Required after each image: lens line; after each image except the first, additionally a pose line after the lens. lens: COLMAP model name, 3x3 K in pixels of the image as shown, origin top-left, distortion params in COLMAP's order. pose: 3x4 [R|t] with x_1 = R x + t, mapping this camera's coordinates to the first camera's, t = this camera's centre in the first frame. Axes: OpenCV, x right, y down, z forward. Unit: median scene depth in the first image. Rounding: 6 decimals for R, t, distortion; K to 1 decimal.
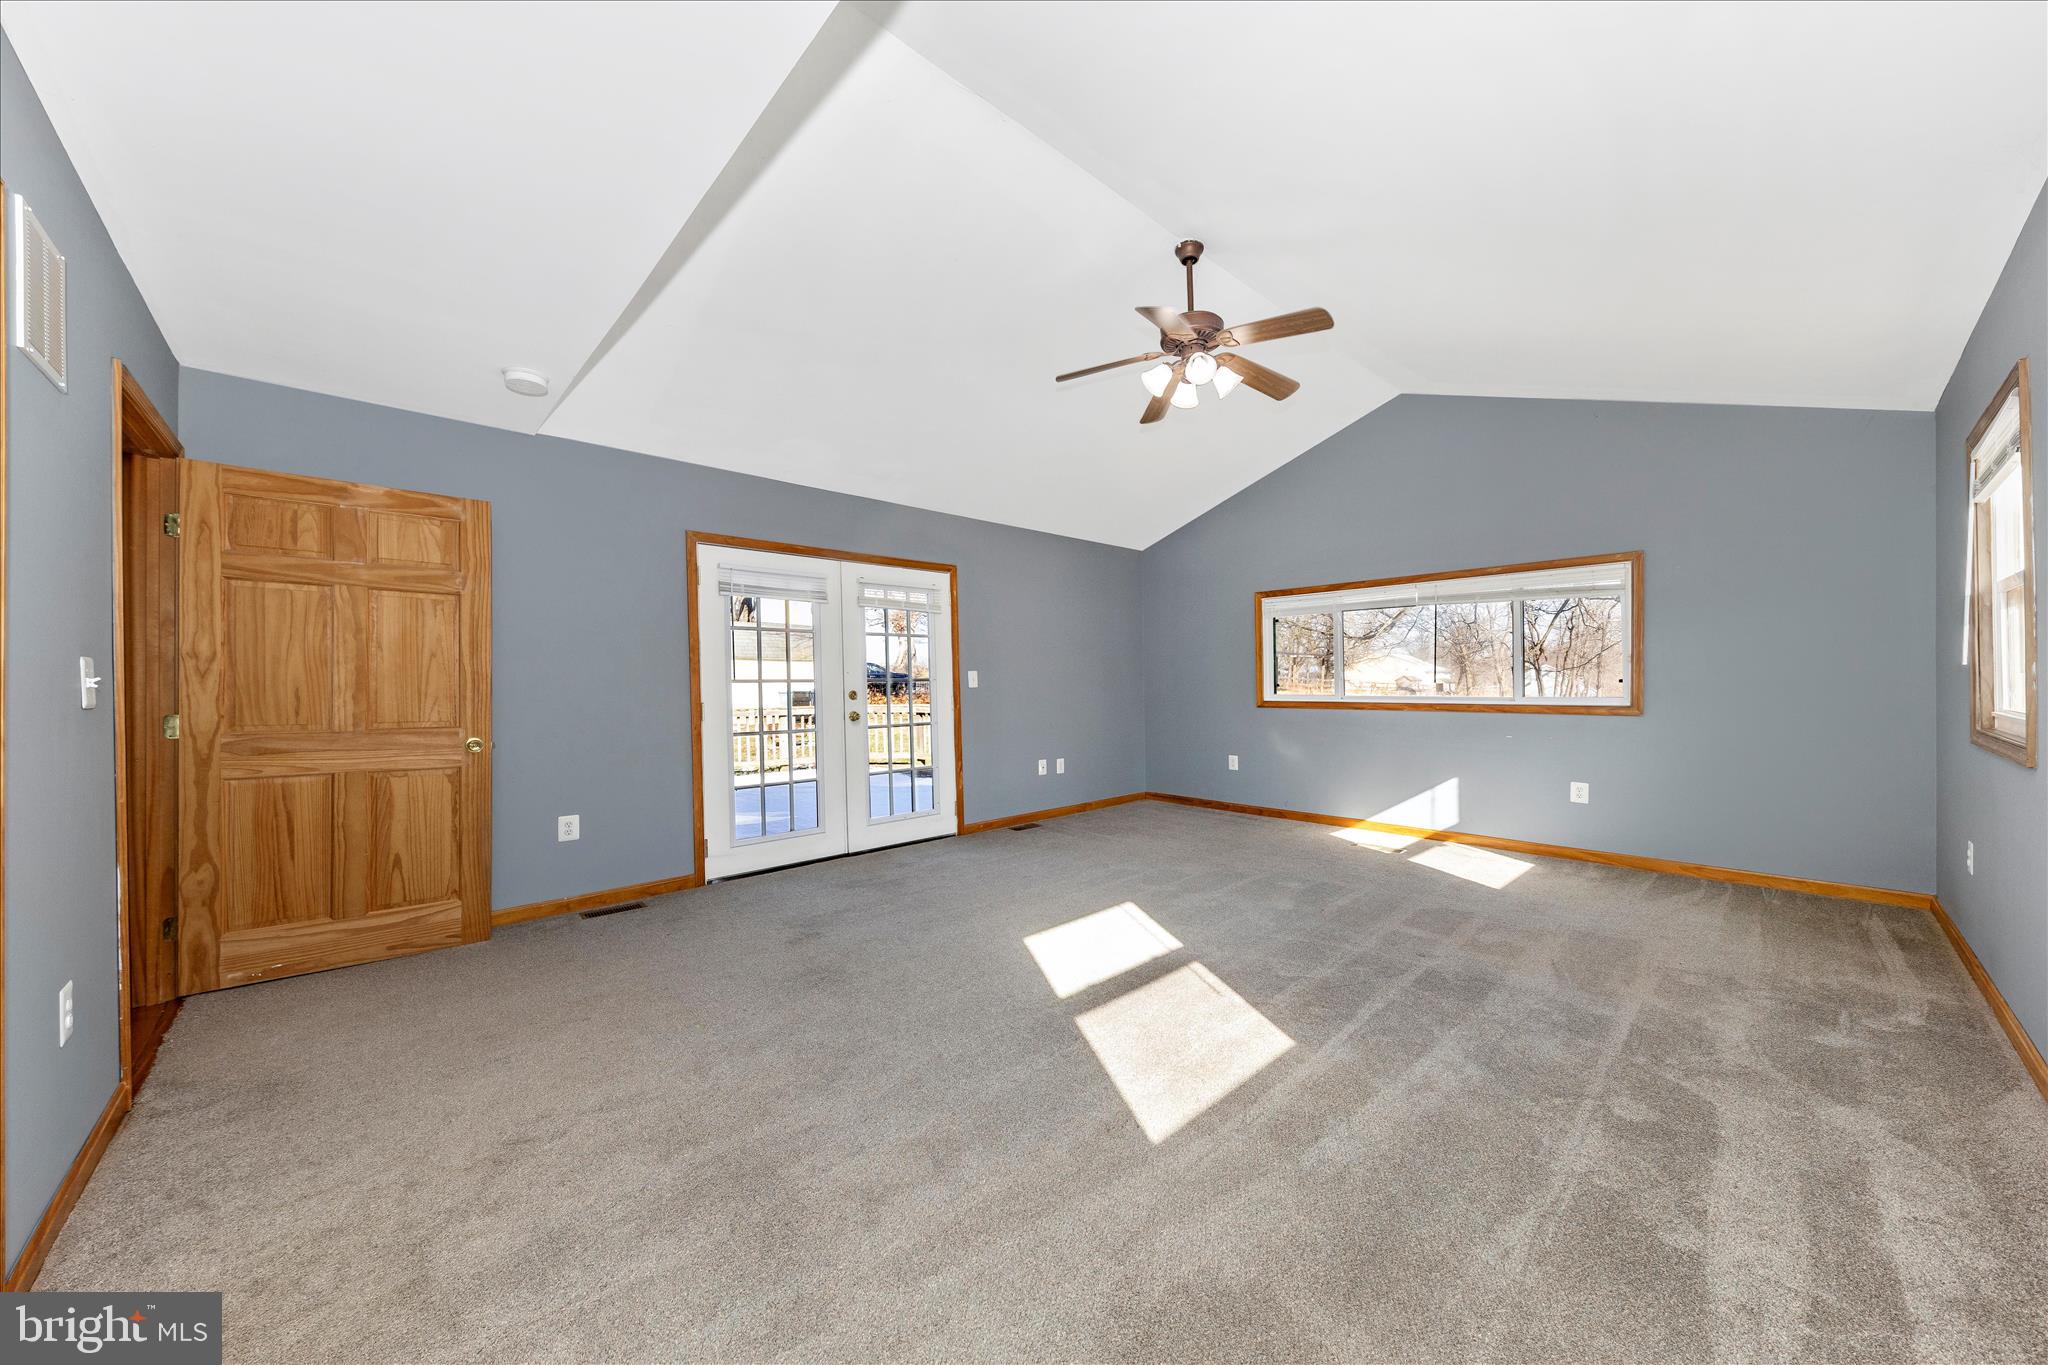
lens RADIAL K [[723.1, 0, 1024.0], [0, 723.1, 682.5], [0, 0, 1]] dist [-0.000445, -0.000199]
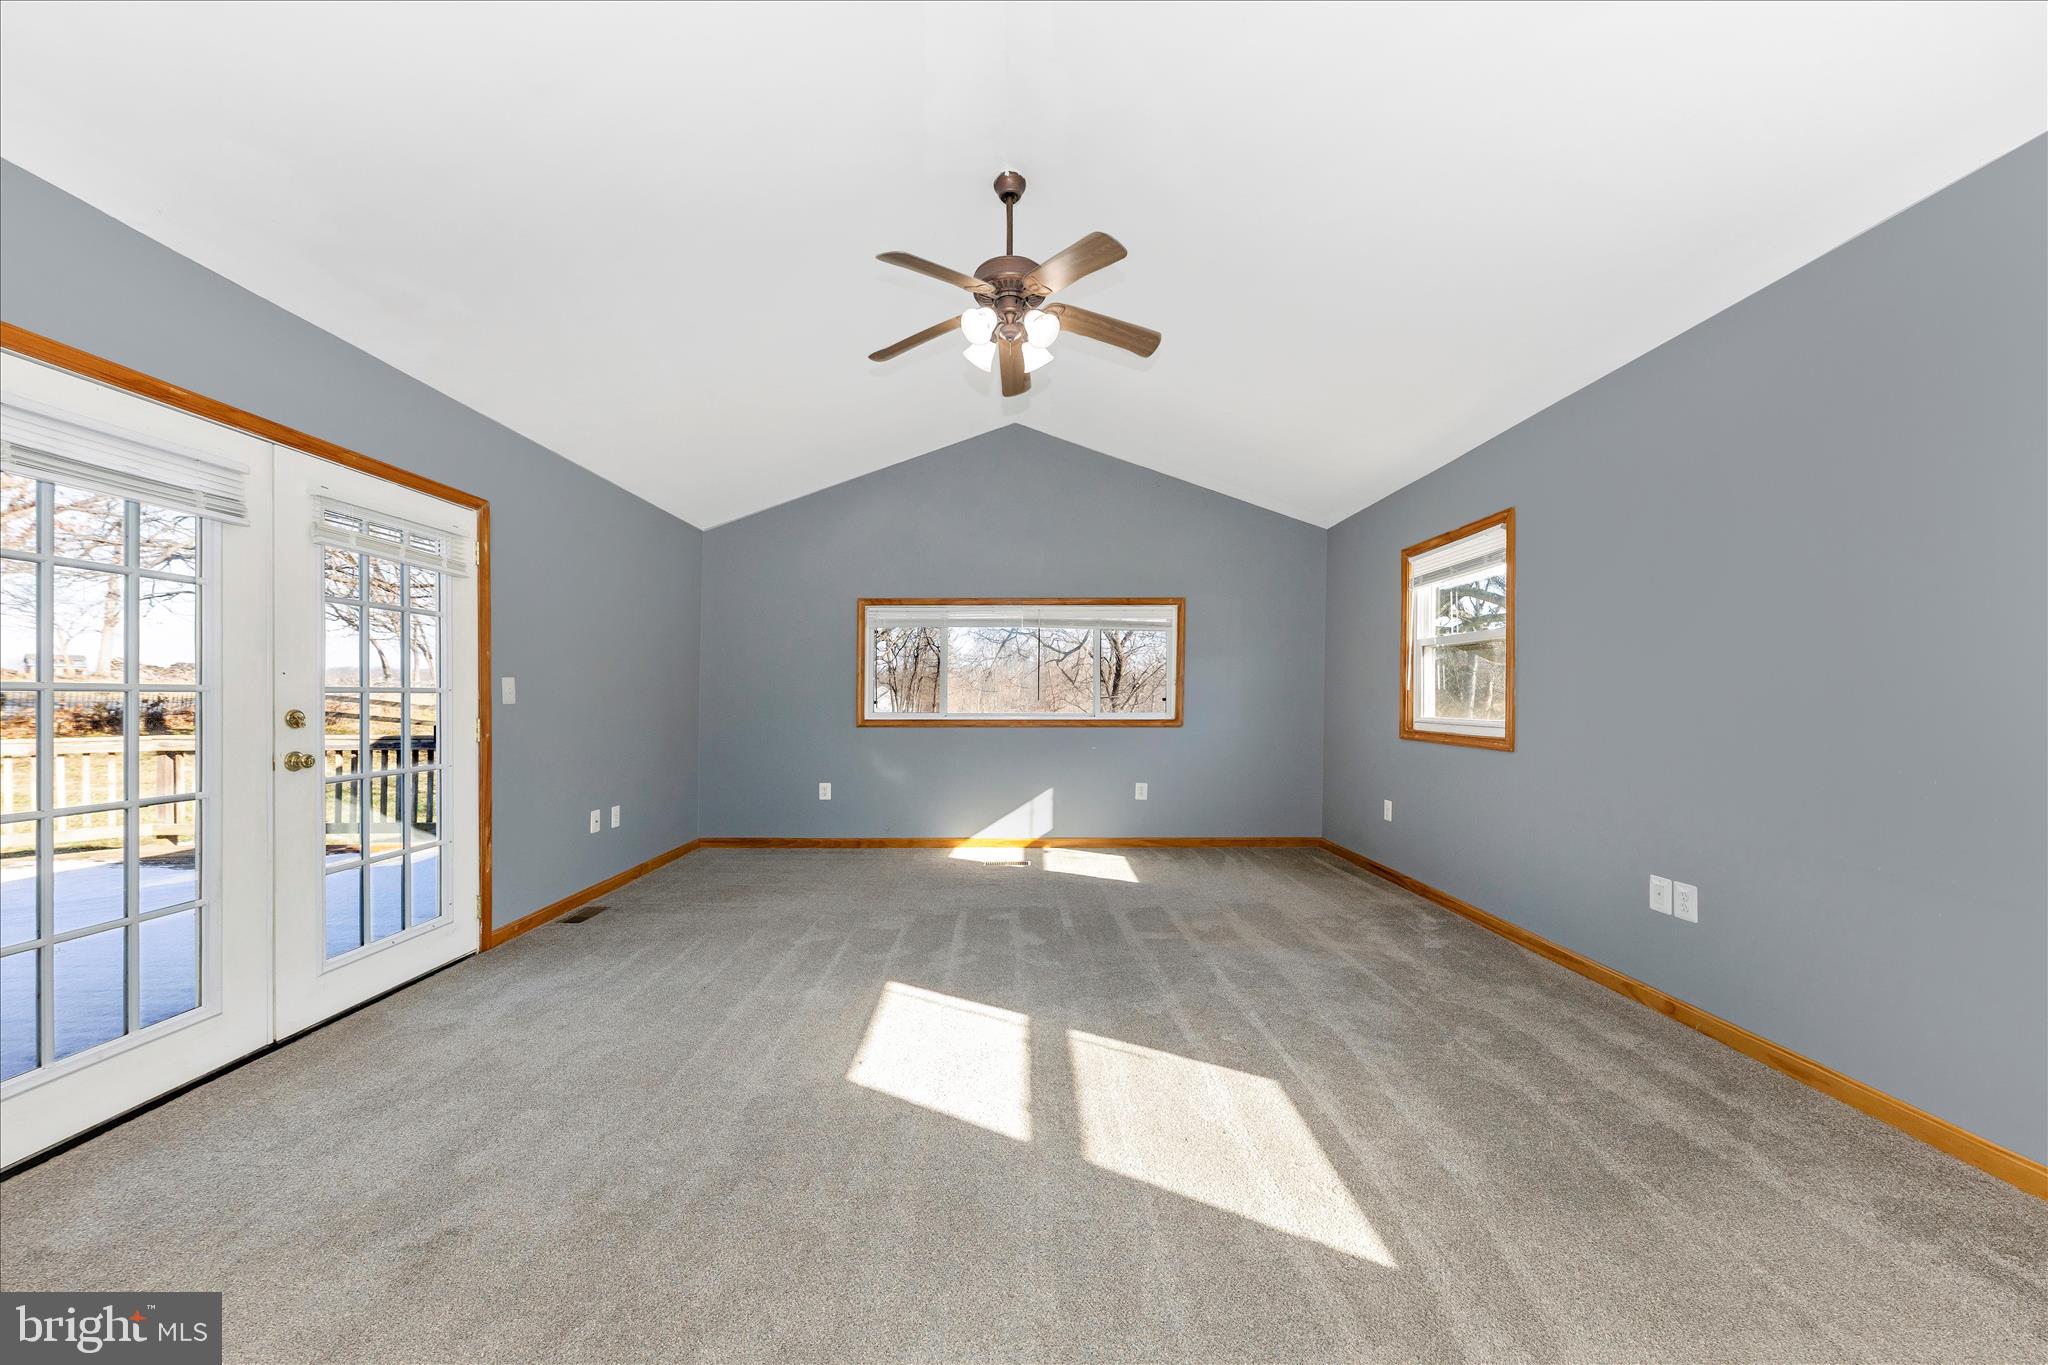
lens RADIAL K [[746.6, 0, 1023.5], [0, 746.6, 690.0], [0, 0, 1]] dist [0.007099, -0.000007]
pose [[0.679354, 0.015659, 0.733643, -0.291886], [-0.003943, 0.999836, -0.017690, 0.005622], [-0.733800, 0.009124, 0.679304, 0.296449]]
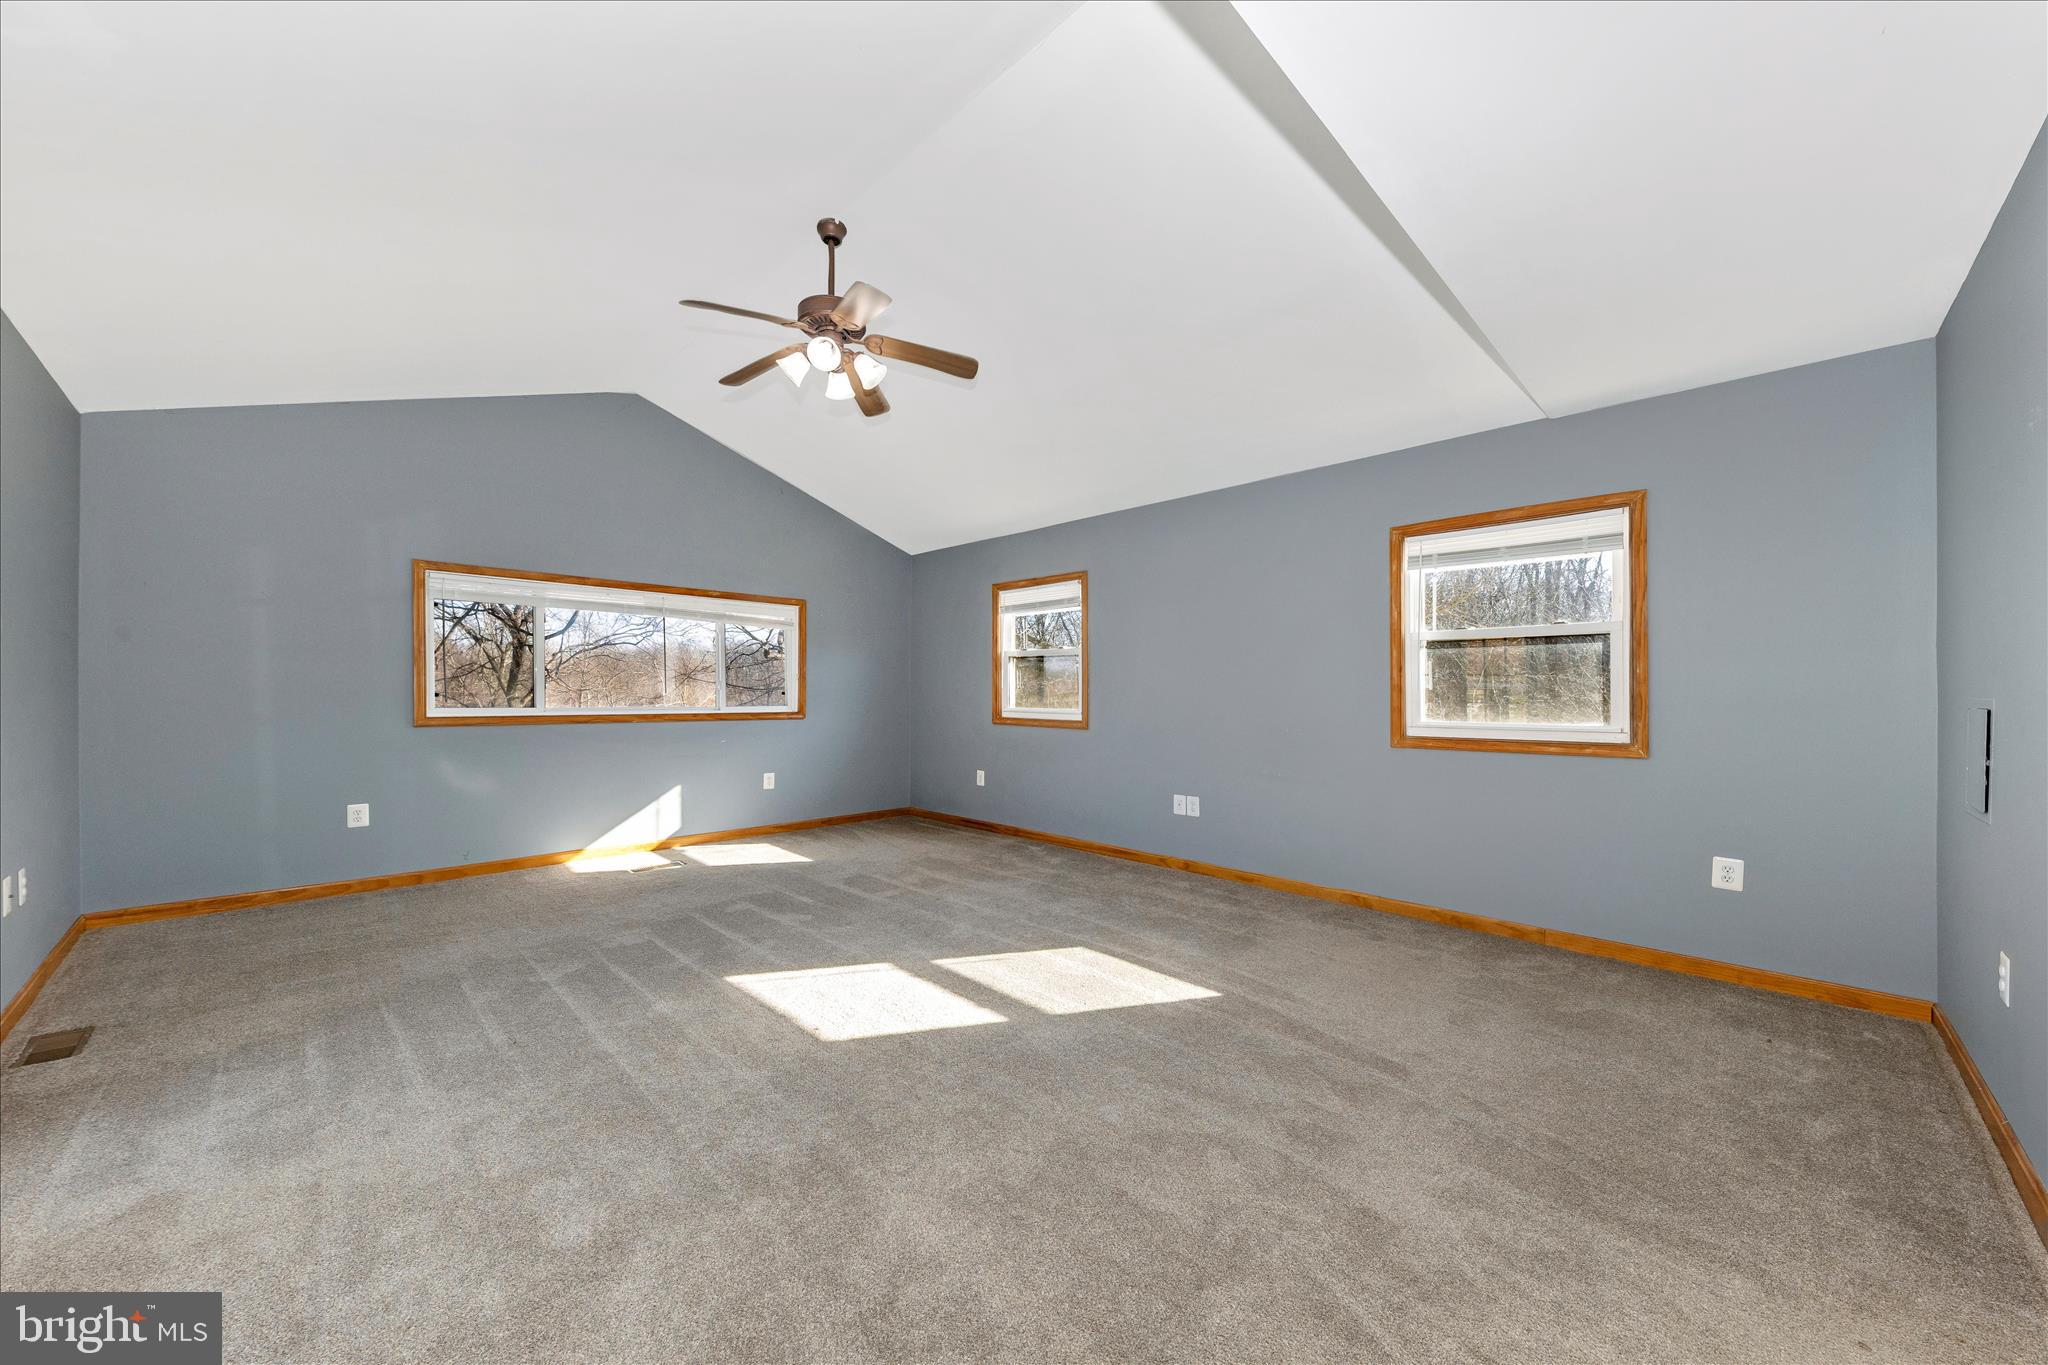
lens RADIAL K [[726.8, 0, 1048.6], [0, 726.8, 689.4], [0, 0, 1]] dist [-0.000921, -0.000121]
pose [[-0.058564, 0.011930, 0.998212, -0.545985], [-0.006039, 0.999906, -0.012305, 0.004315], [-0.998265, -0.006749, -0.058487, 0.593607]]
